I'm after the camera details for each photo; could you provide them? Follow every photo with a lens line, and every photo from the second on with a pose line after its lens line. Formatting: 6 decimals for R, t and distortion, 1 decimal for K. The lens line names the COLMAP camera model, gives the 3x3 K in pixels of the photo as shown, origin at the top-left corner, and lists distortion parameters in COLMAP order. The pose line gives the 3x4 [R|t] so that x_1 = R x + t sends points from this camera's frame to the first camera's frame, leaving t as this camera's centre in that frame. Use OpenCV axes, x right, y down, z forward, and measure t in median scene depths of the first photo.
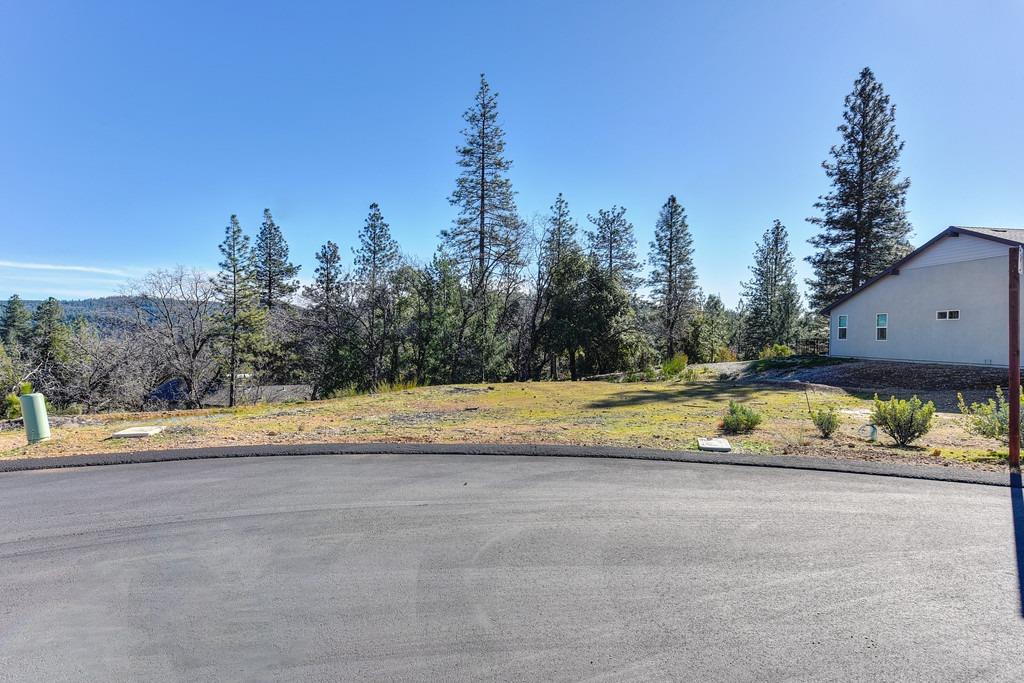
lens RADIAL K [[531.1, 0, 509.2], [0, 531.1, 341.2], [0, 0, 1]] dist [0.003408, 0.000340]
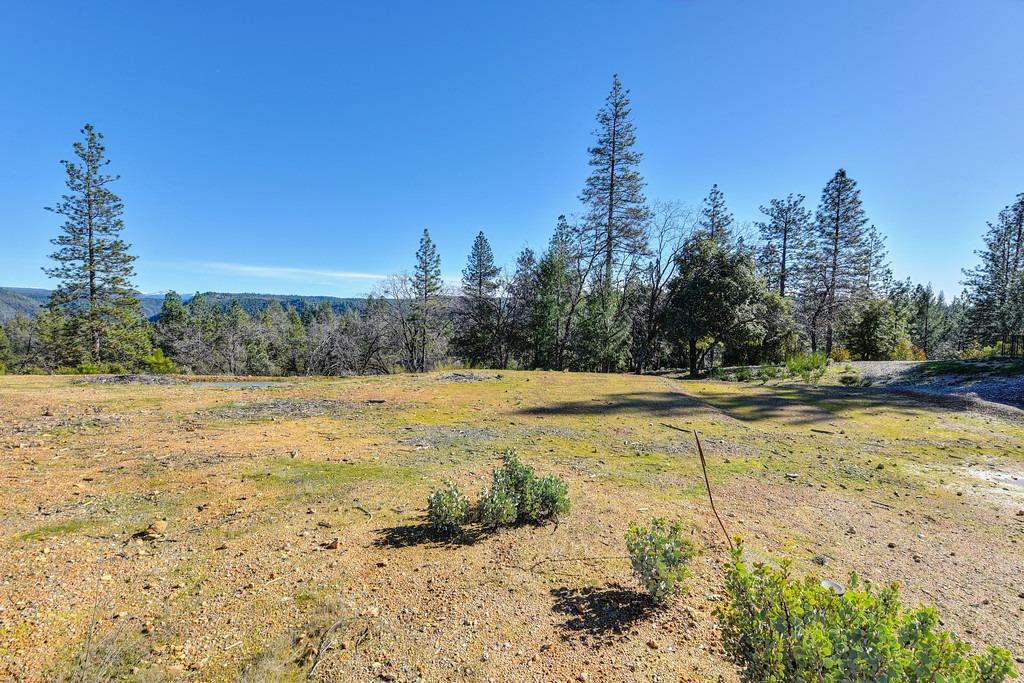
lens RADIAL K [[412.4, 0, 522.4], [0, 412.4, 343.9], [0, 0, 1]] dist [-0.013021, -0.002245]
pose [[0.901361, 0.038554, -0.431350, 0.150029], [-0.022607, 0.998860, 0.042037, -0.000243], [0.432479, -0.028139, 0.901205, 0.170540]]
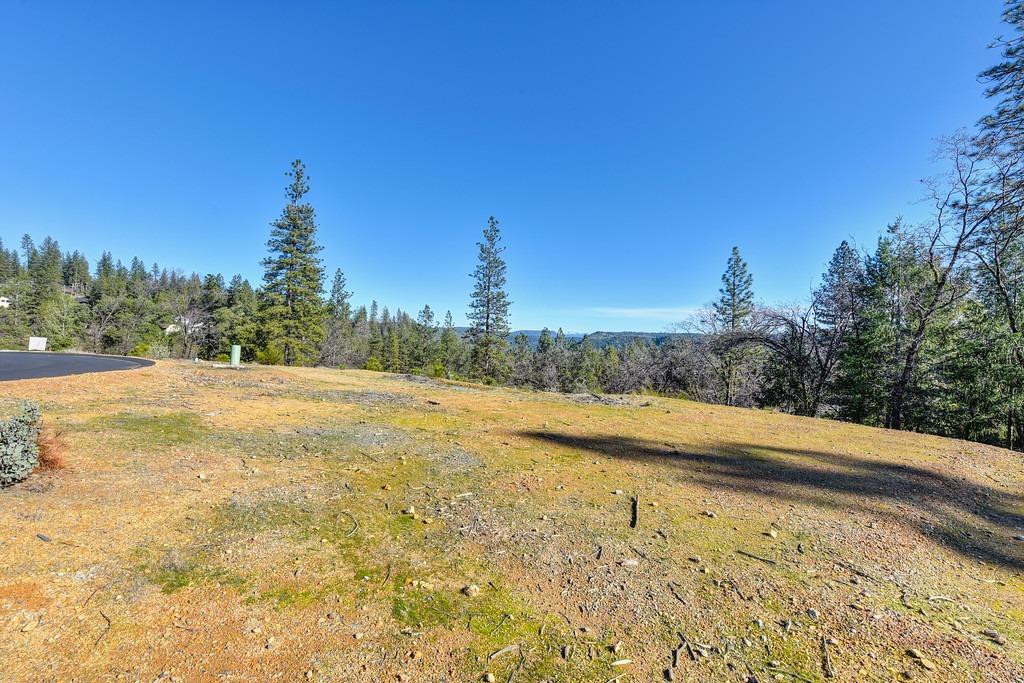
lens RADIAL K [[412.4, 0, 520.8], [0, 412.4, 346.8], [0, 0, 1]] dist [-0.013021, -0.002245]
pose [[0.277803, 0.005475, -0.960622, 0.214354], [-0.047532, 0.998837, -0.008053, 0.010502], [0.959461, 0.047898, 0.277740, 0.307595]]
